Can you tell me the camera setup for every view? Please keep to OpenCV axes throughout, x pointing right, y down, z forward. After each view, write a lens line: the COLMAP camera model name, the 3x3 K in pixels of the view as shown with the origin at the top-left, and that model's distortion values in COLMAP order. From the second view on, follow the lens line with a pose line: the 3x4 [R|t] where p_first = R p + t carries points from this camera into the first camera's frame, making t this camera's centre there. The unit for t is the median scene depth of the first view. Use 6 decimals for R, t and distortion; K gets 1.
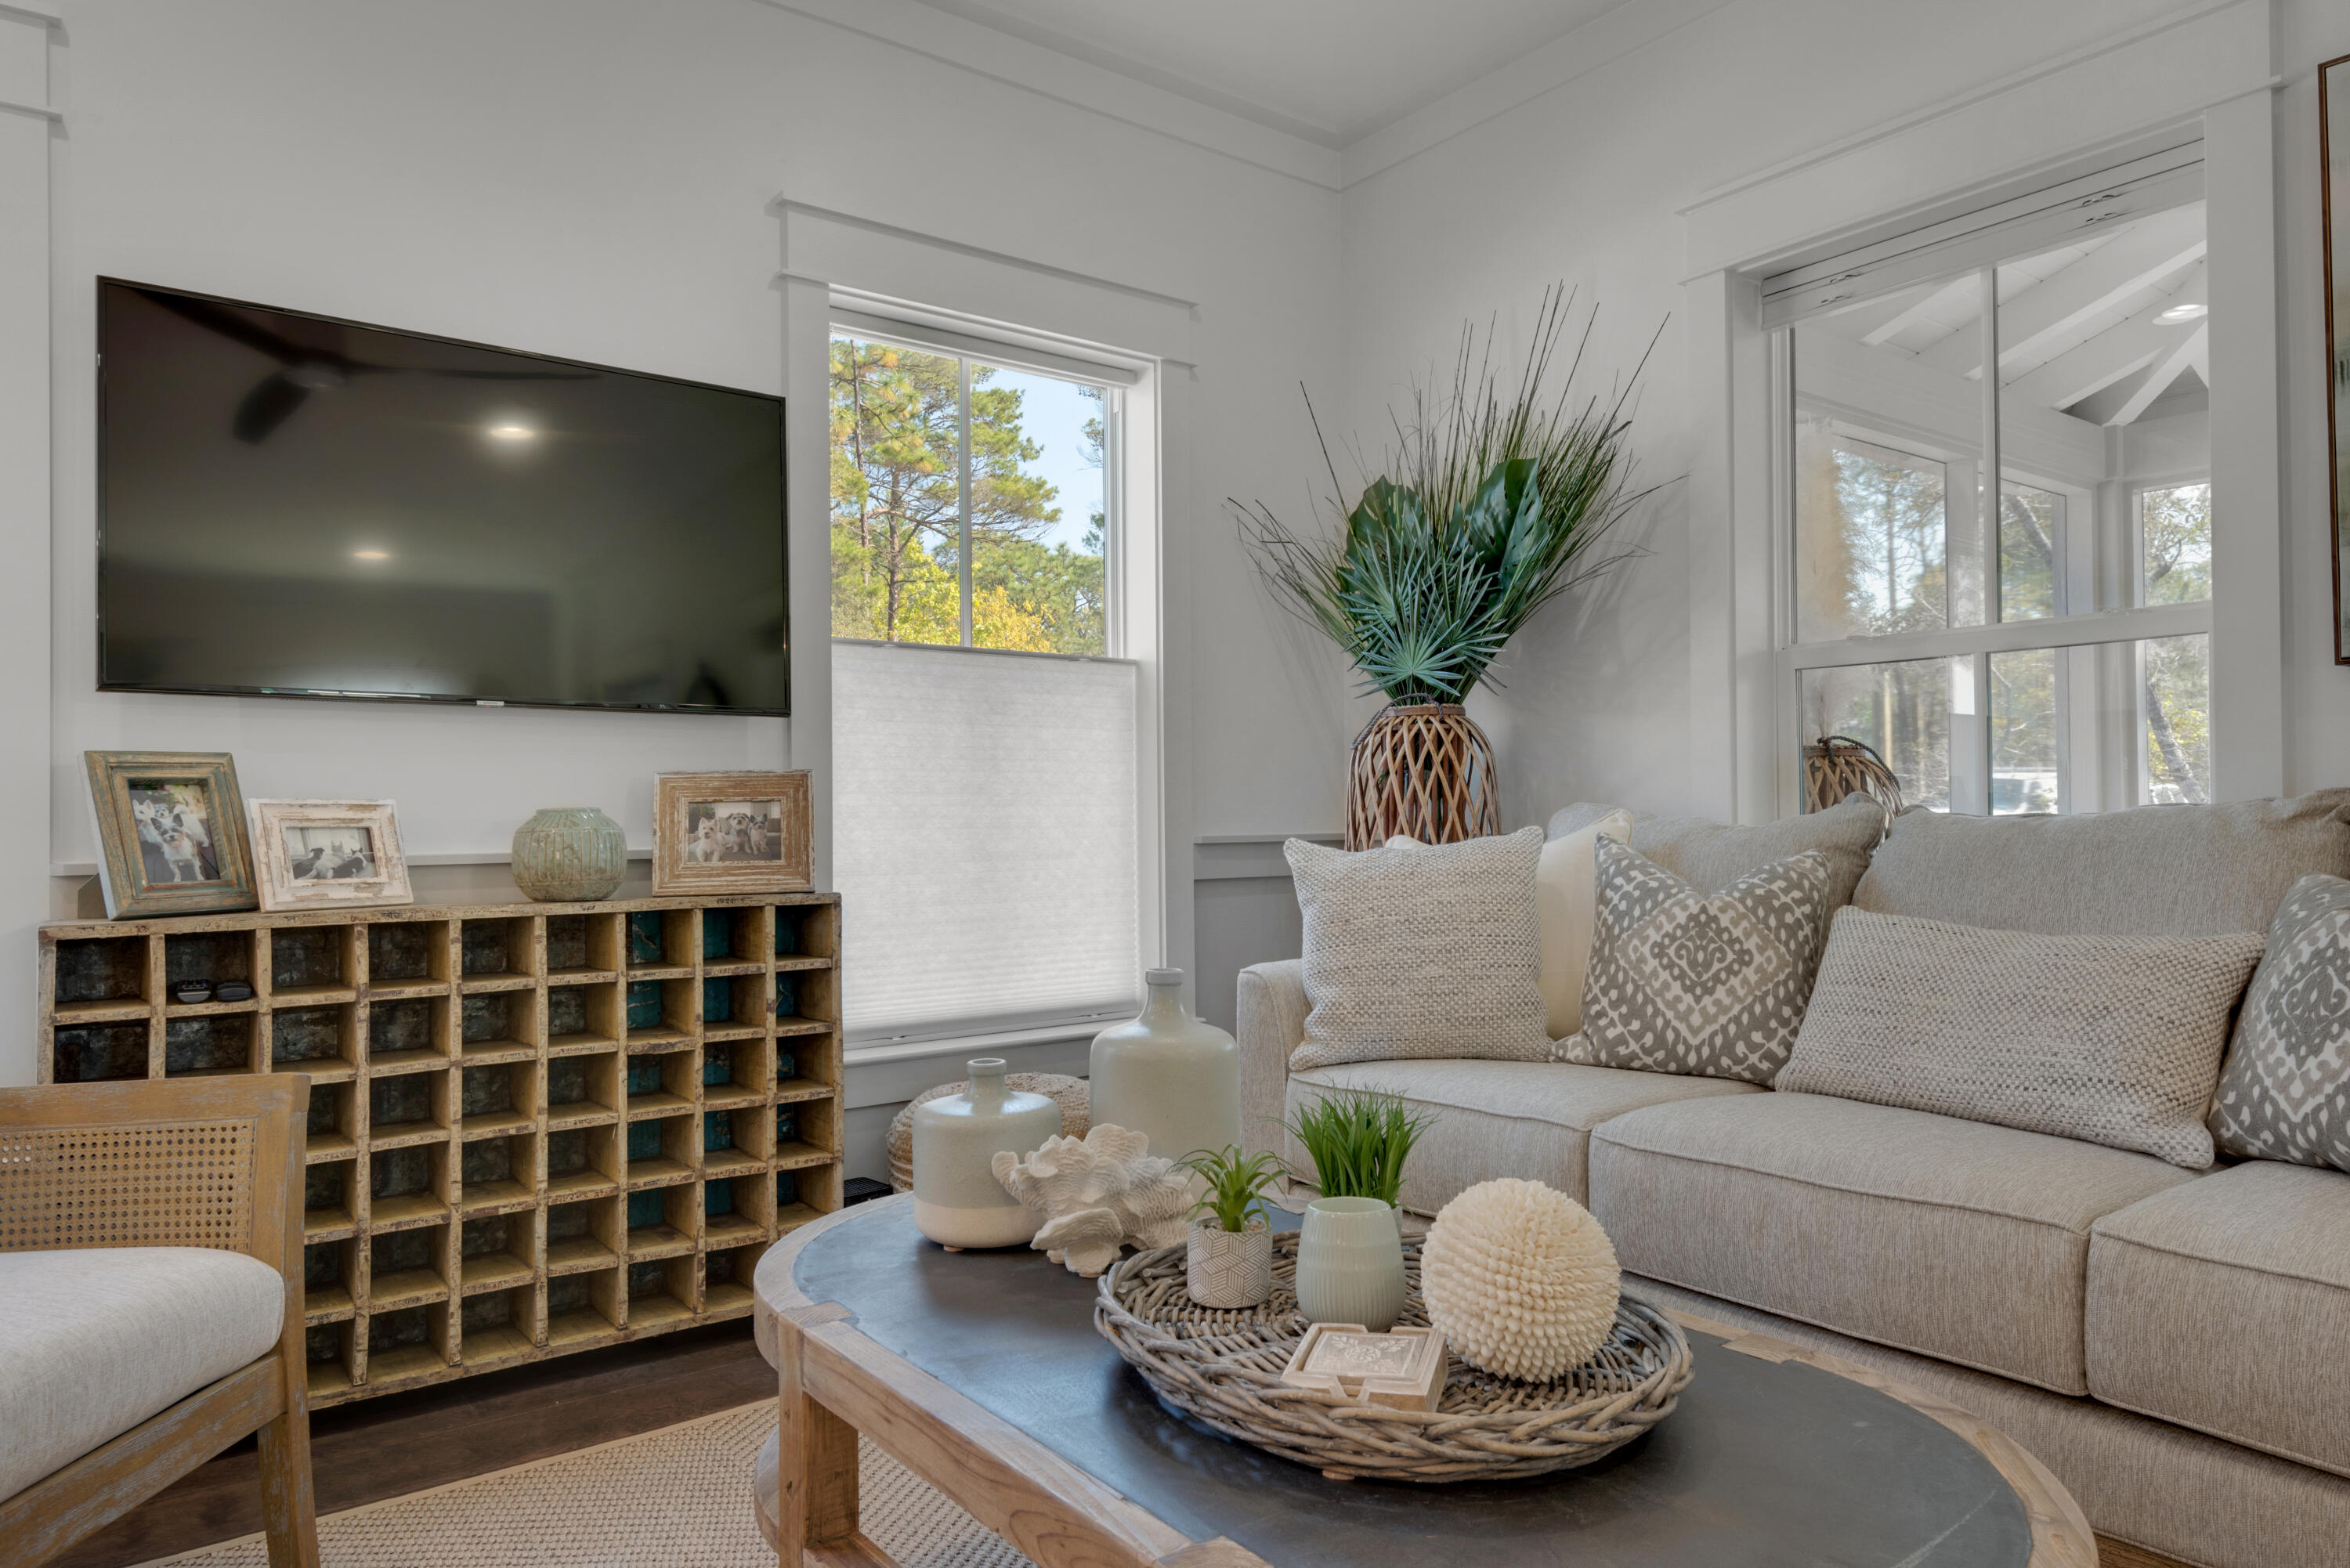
lens RADIAL K [[1518.2, 0, 1175.0], [0, 1518.2, 784.0], [0, 0, 1]] dist [0.038749, 0.000350]
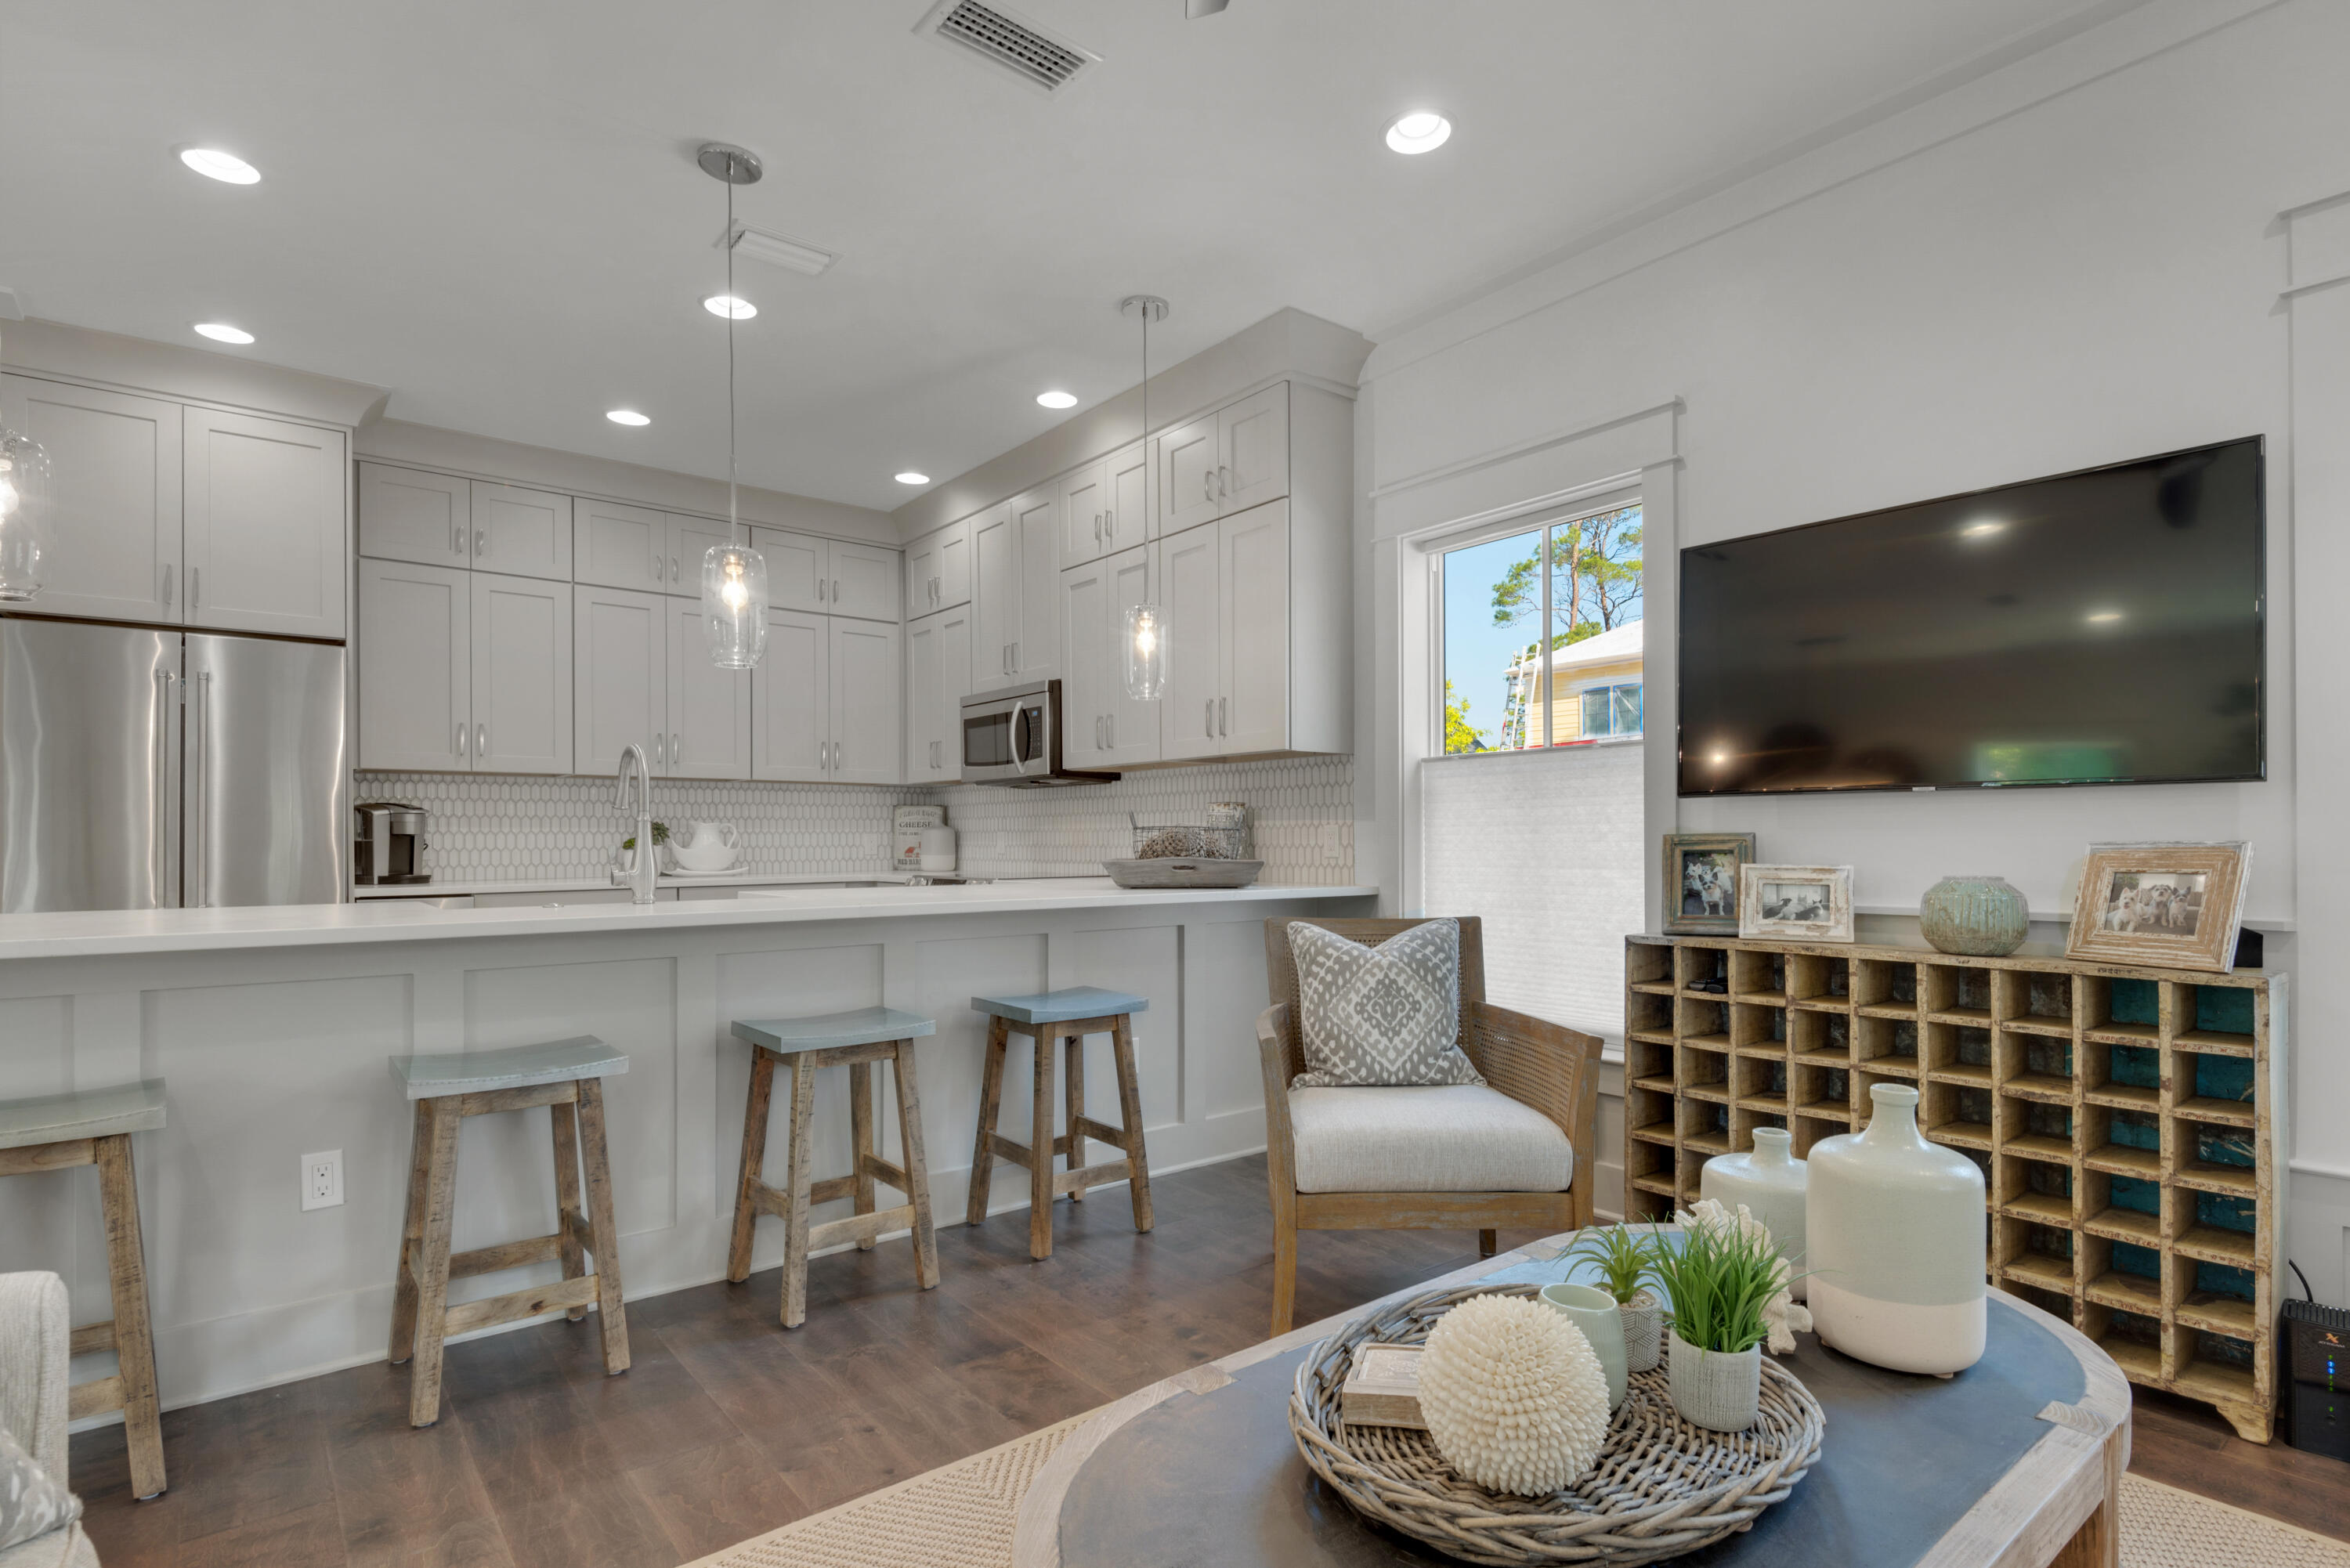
lens RADIAL K [[1147.9, 0, 1196.7], [0, 1147.9, 834.4], [0, 0, 1]] dist [0.029173, -0.028901]
pose [[0.038924, 0.004483, -0.999232, 0.483899], [0.025372, 0.999663, 0.005474, -0.036944], [0.998920, -0.025565, 0.038797, 0.377514]]
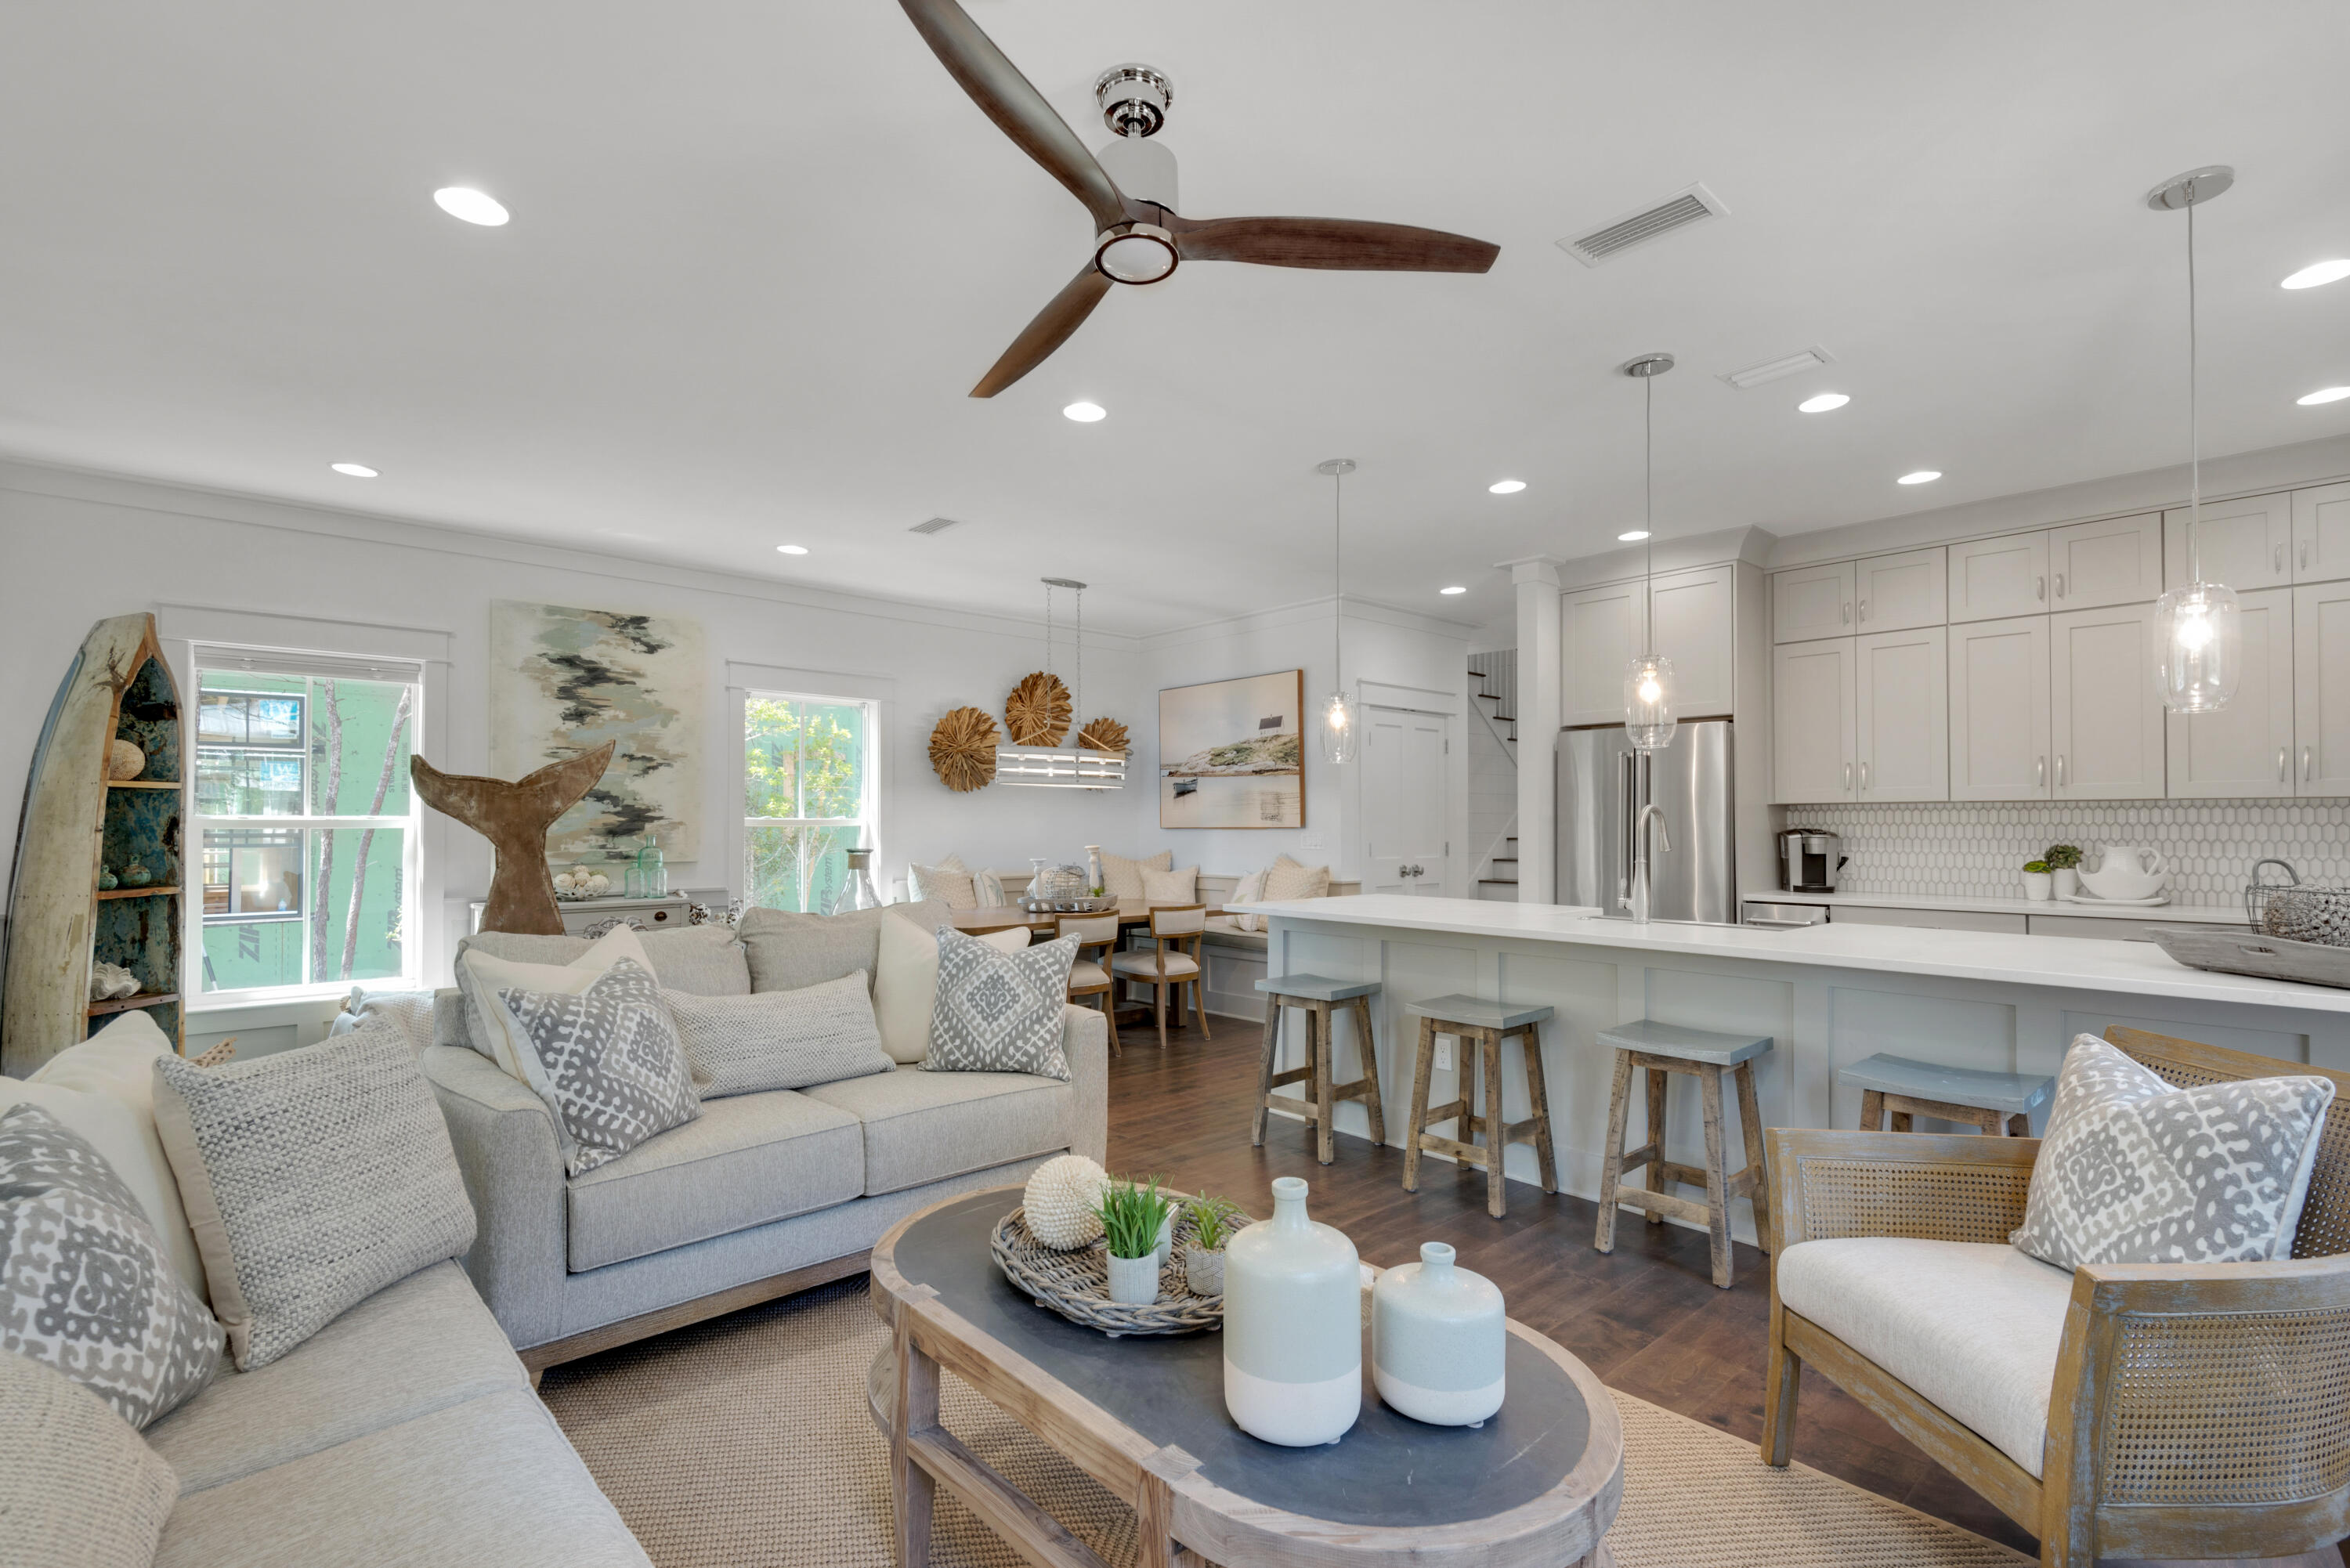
lens RADIAL K [[1110.2, 0, 1206.9], [0, 1110.2, 818.8], [0, 0, 1]] dist [0.032348, -0.021895]
pose [[-0.995420, 0.008971, -0.095178, 0.050369], [0.011378, 0.999628, -0.024781, -0.086300], [0.094921, -0.025751, -0.995152, 1.305622]]
